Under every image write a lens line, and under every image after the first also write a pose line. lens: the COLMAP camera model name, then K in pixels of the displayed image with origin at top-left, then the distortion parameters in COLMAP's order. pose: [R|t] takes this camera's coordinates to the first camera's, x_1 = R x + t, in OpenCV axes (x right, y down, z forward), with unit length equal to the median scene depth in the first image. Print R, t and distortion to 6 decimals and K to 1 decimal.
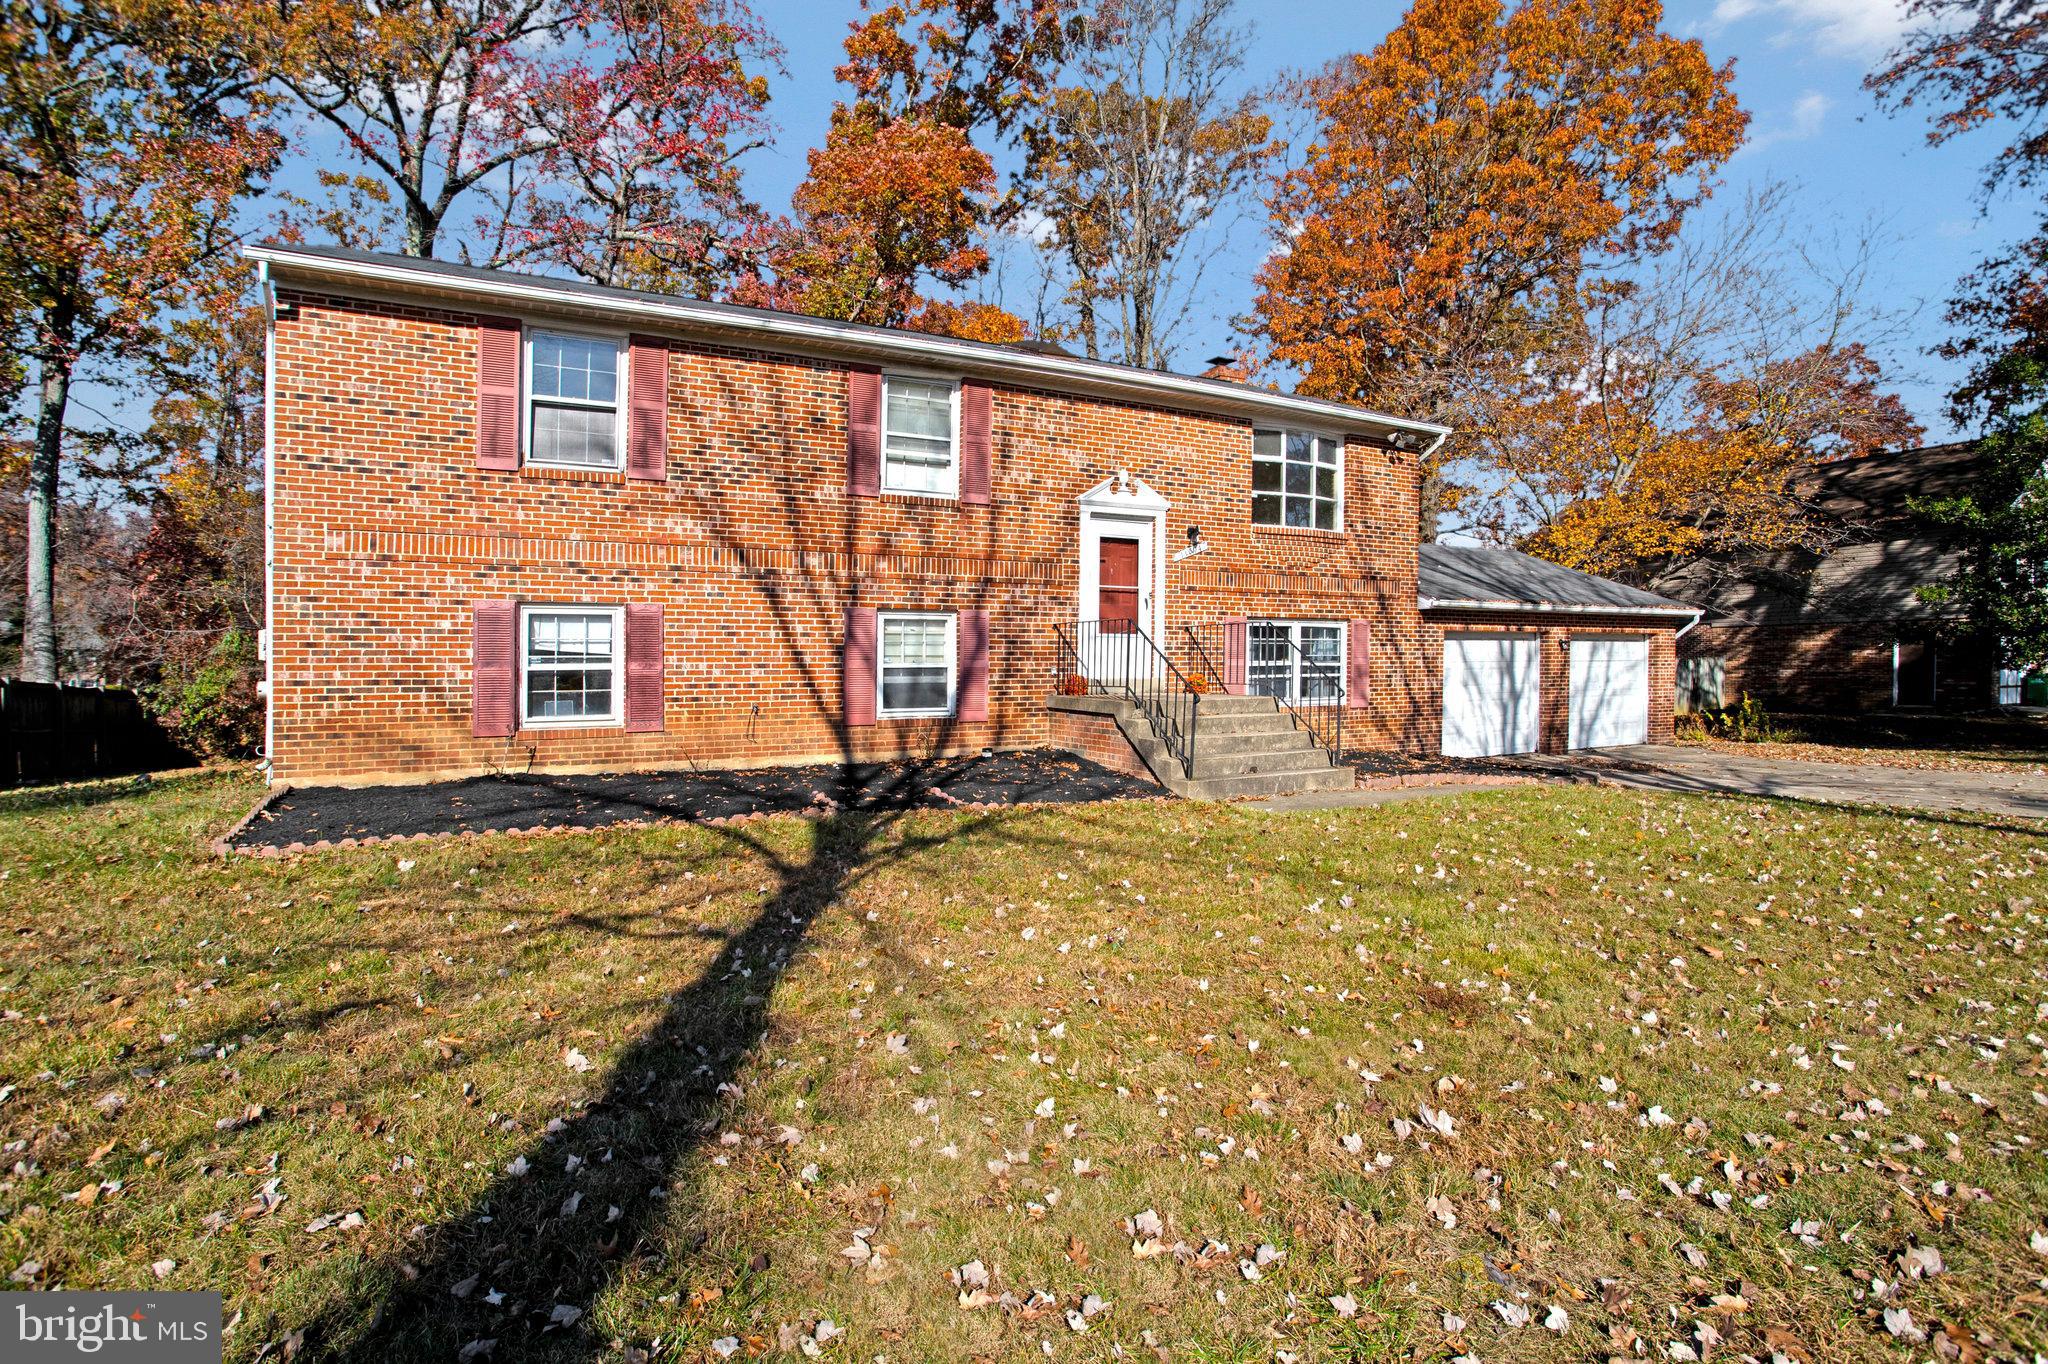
lens RADIAL K [[1027.0, 0, 1023.2], [0, 1027.0, 670.2], [0, 0, 1]] dist [-0.070915, 0.028078]
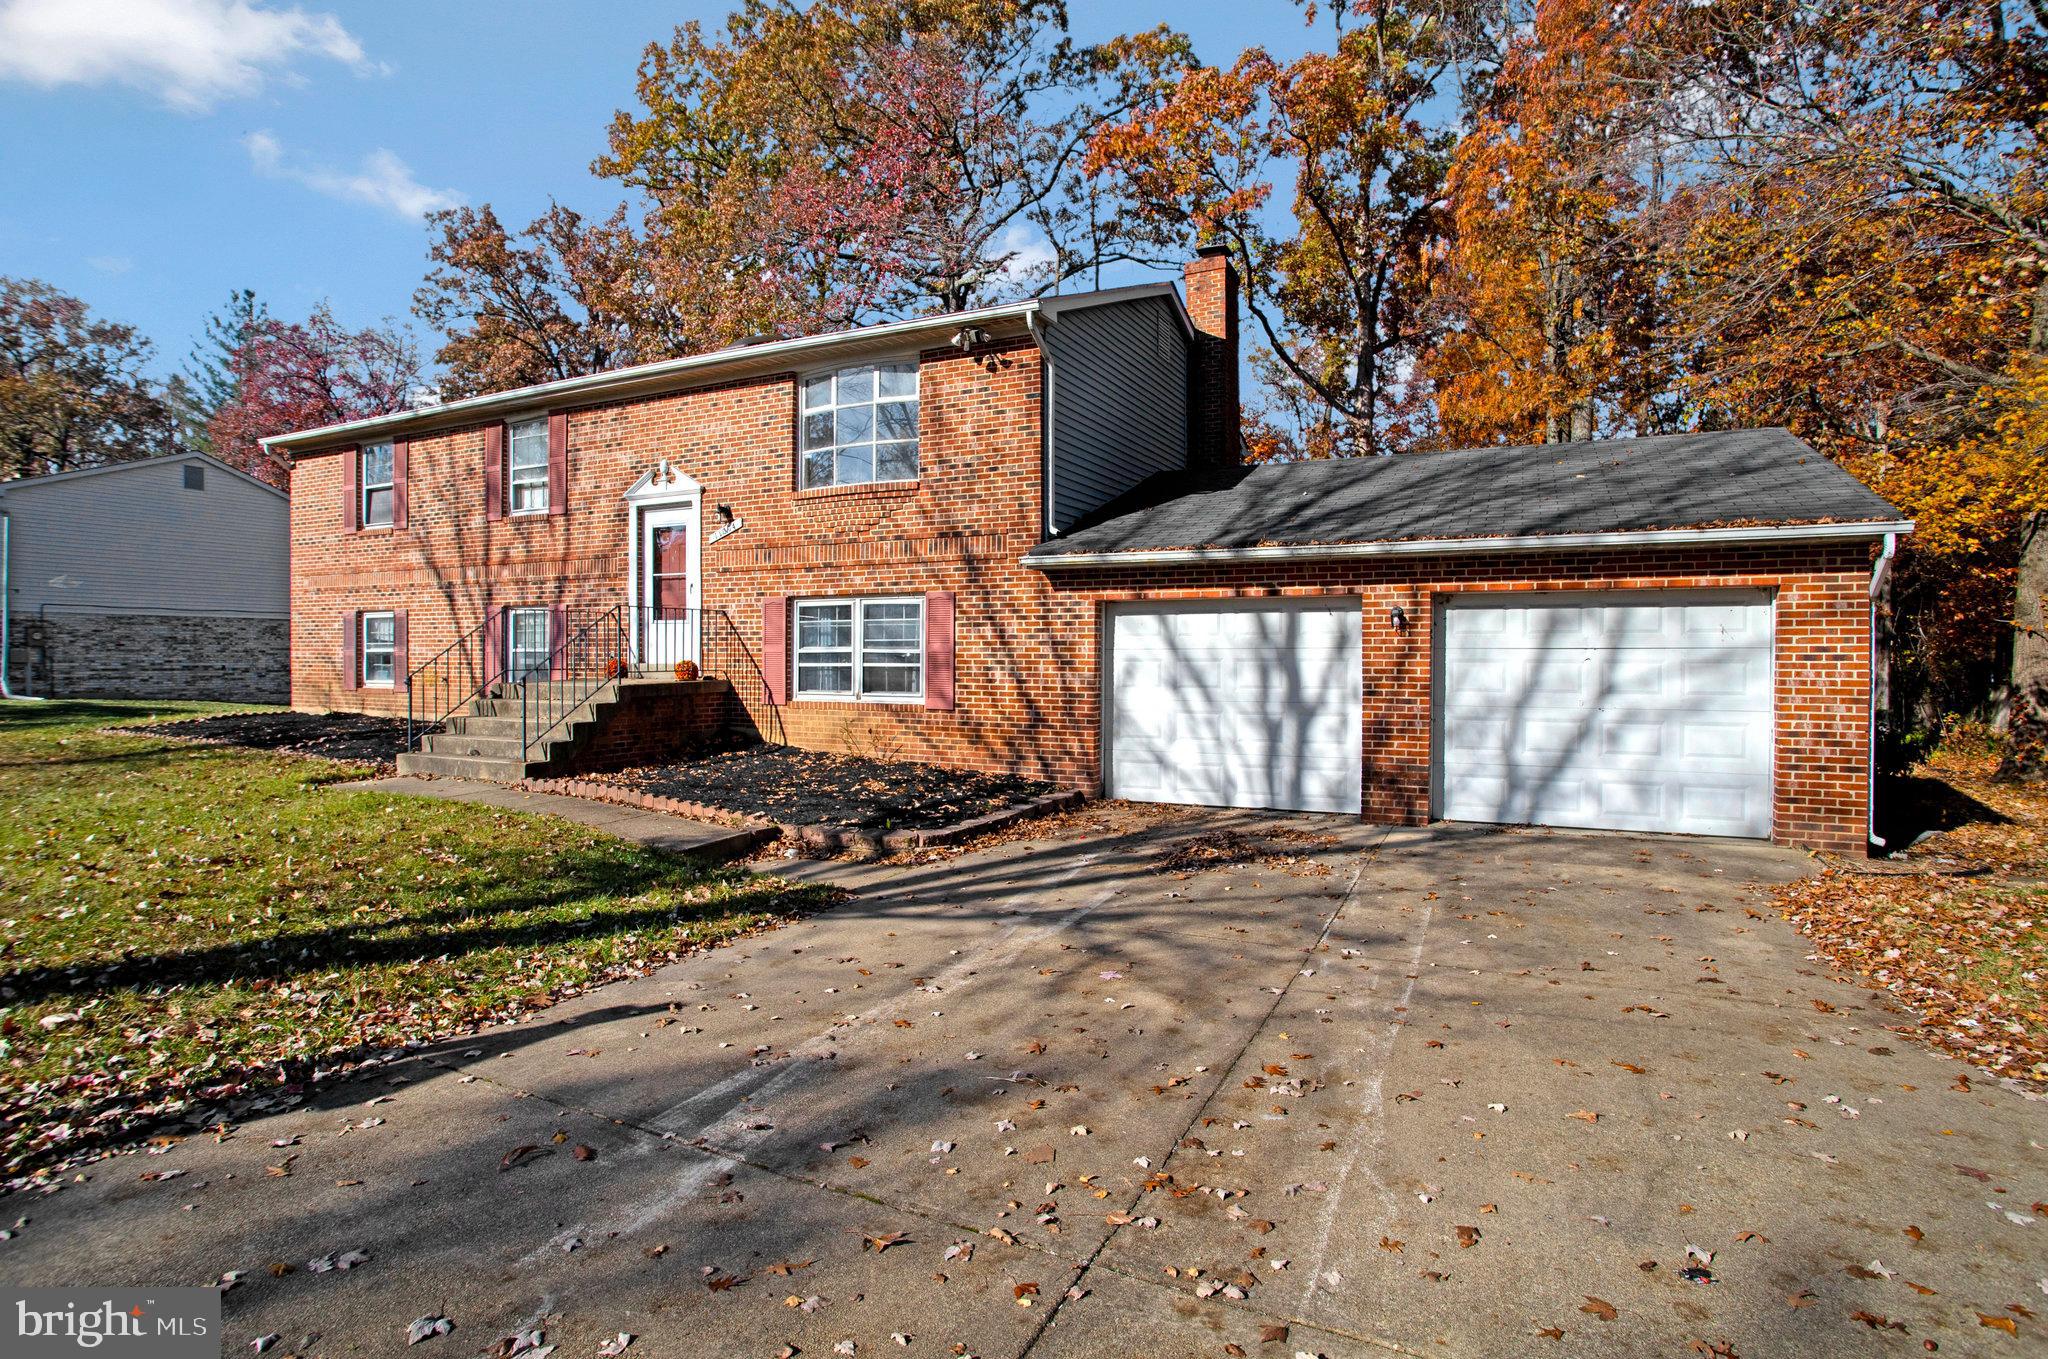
lens RADIAL K [[1027.0, 0, 1021.6], [0, 1027.0, 664.6], [0, 0, 1]] dist [-0.070915, 0.028078]
pose [[0.582712, 0.010447, -0.812612, 1.159248], [-0.013638, 0.999902, 0.003075, 0.000783], [0.812564, 0.009291, 0.582798, 0.717747]]
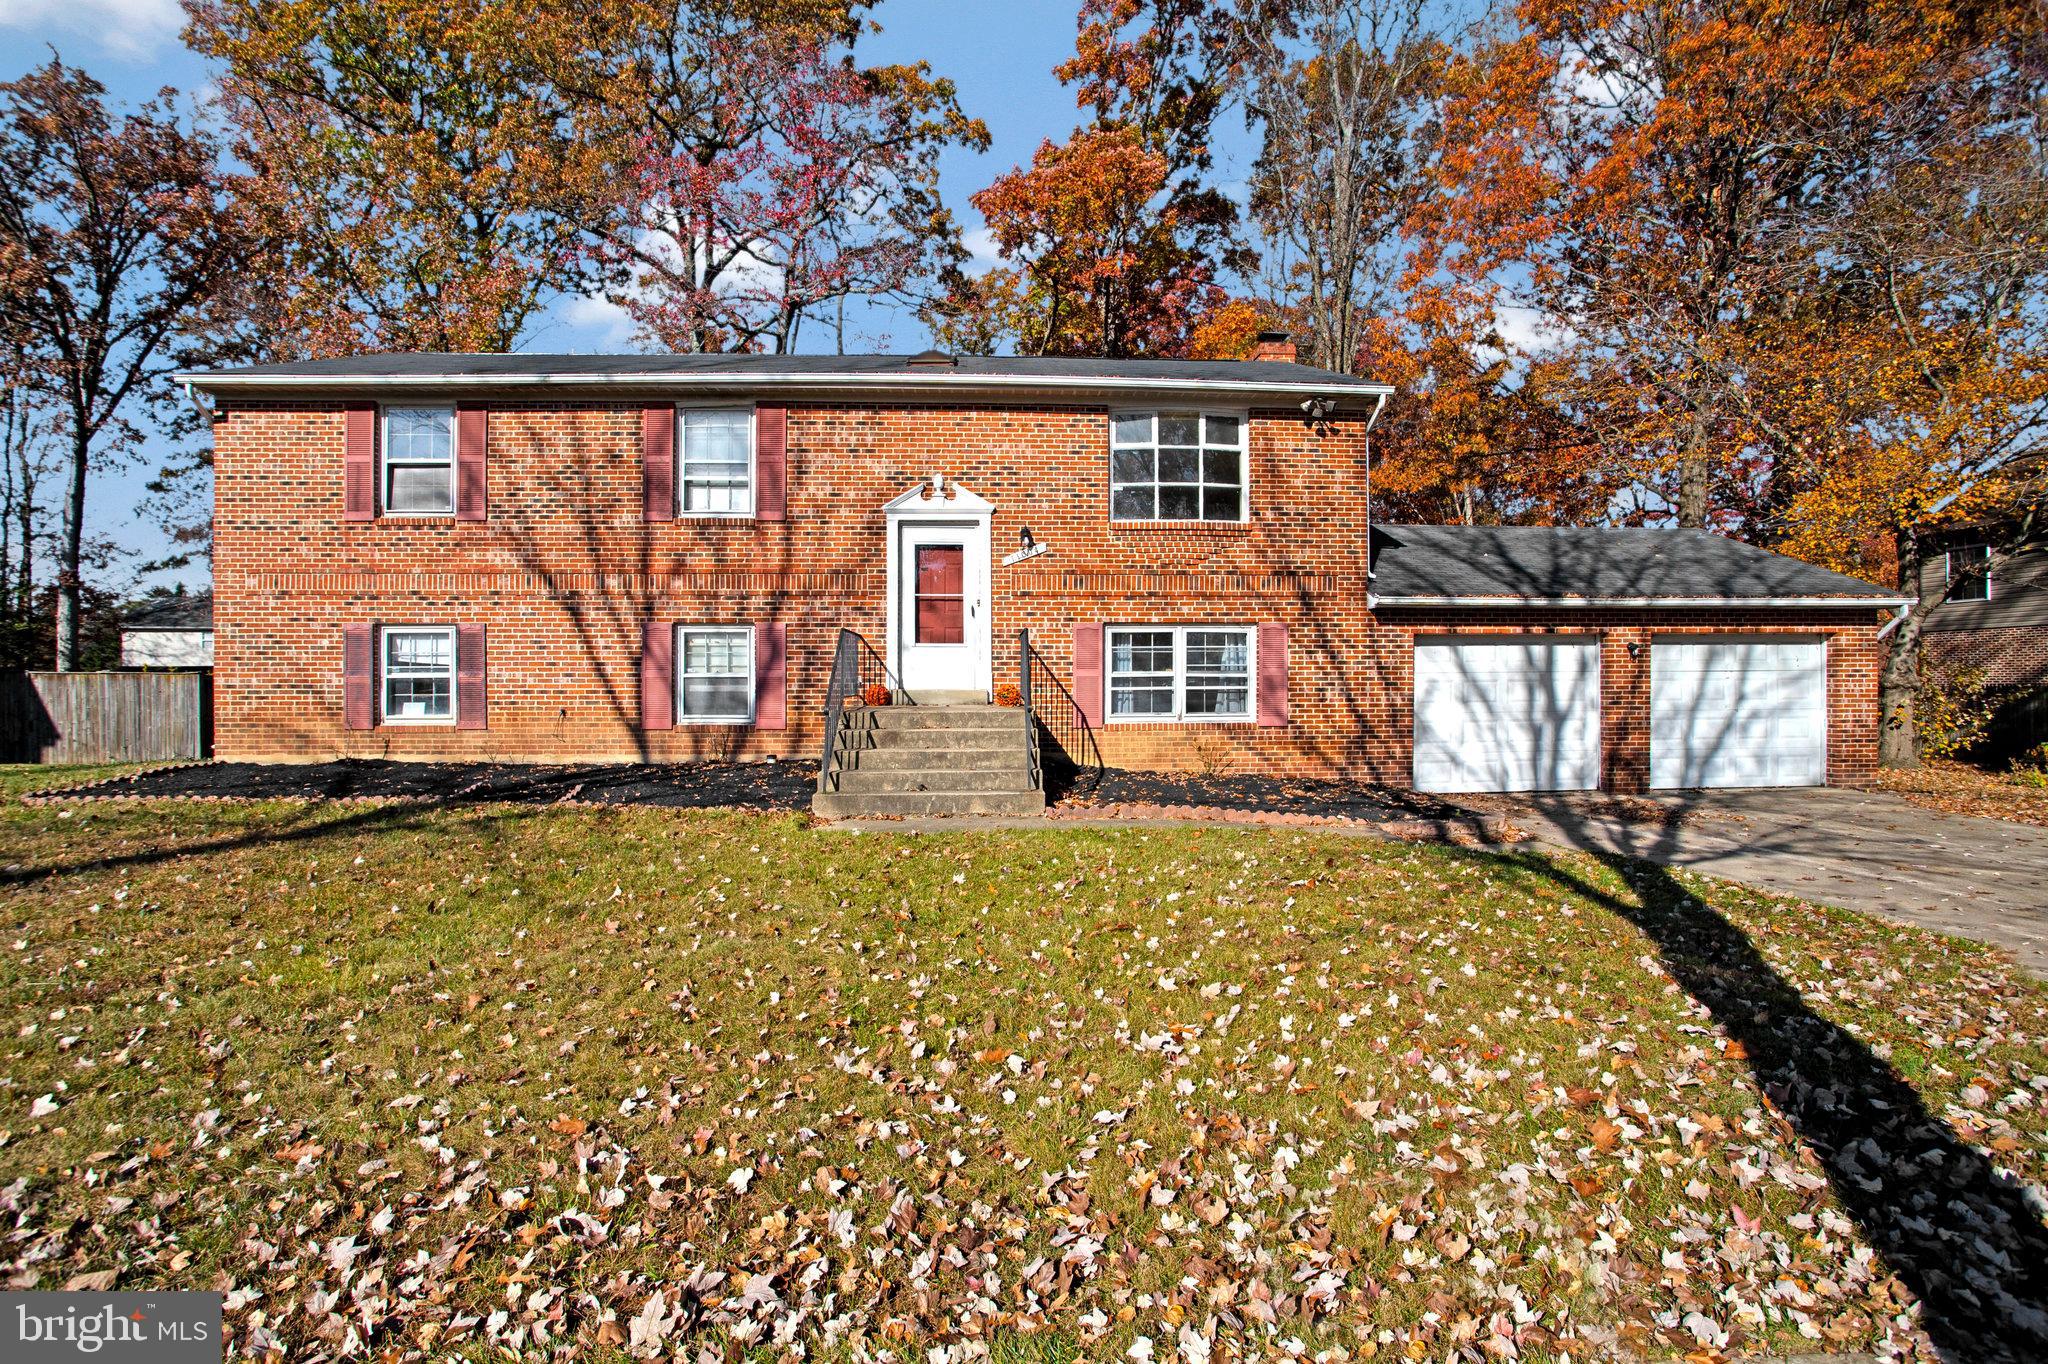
lens RADIAL K [[1027.0, 0, 1026.3], [0, 1027.0, 668.3], [0, 0, 1]] dist [-0.070915, 0.028078]
pose [[0.905793, -0.001191, -0.423719, 0.598463], [-0.004455, 0.999914, -0.012333, -0.000095], [0.423697, 0.013059, 0.905710, 0.162056]]
